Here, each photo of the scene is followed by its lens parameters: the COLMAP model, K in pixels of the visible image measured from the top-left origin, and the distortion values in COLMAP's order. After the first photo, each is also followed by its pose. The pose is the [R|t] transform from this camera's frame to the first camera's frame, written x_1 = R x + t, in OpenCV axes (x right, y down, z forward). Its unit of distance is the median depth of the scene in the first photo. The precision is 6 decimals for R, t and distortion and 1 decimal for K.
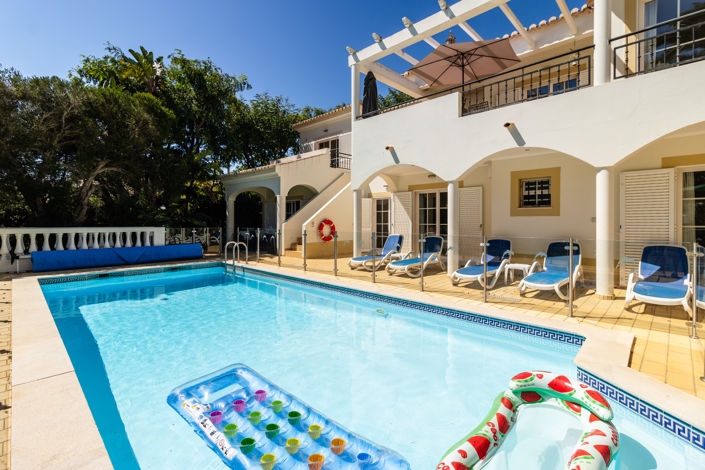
lens RADIAL K [[325.0, 0, 350.2], [0, 325.0, 223.8], [0, 0, 1]] dist [0.007797, -0.003472]
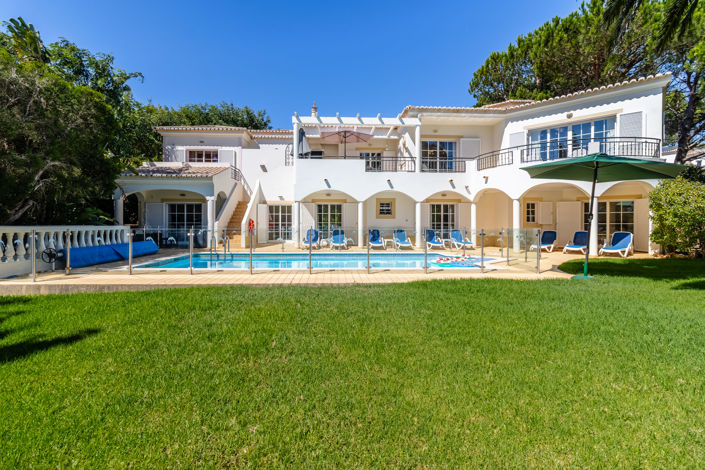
lens RADIAL K [[325.0, 0, 348.7], [0, 325.0, 224.2], [0, 0, 1]] dist [0.007797, -0.003472]
pose [[0.684428, -0.001550, 0.729079, -0.883856], [0.004900, 0.999985, -0.002474, 0.013209], [-0.729064, 0.005266, 0.684426, -0.252492]]
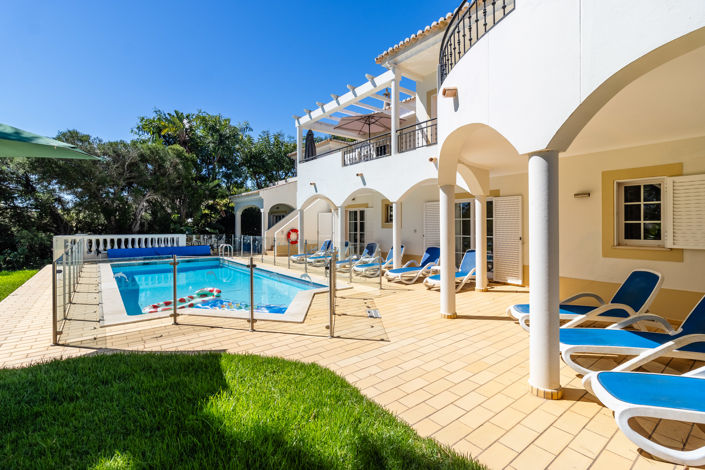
lens RADIAL K [[325.0, 0, 345.8], [0, 325.0, 225.5], [0, 0, 1]] dist [0.007797, -0.003472]
pose [[0.989235, -0.002991, -0.146303, 0.405561], [0.001566, 0.999950, -0.009851, -0.015647], [0.146325, 0.009515, 0.989191, -0.405325]]
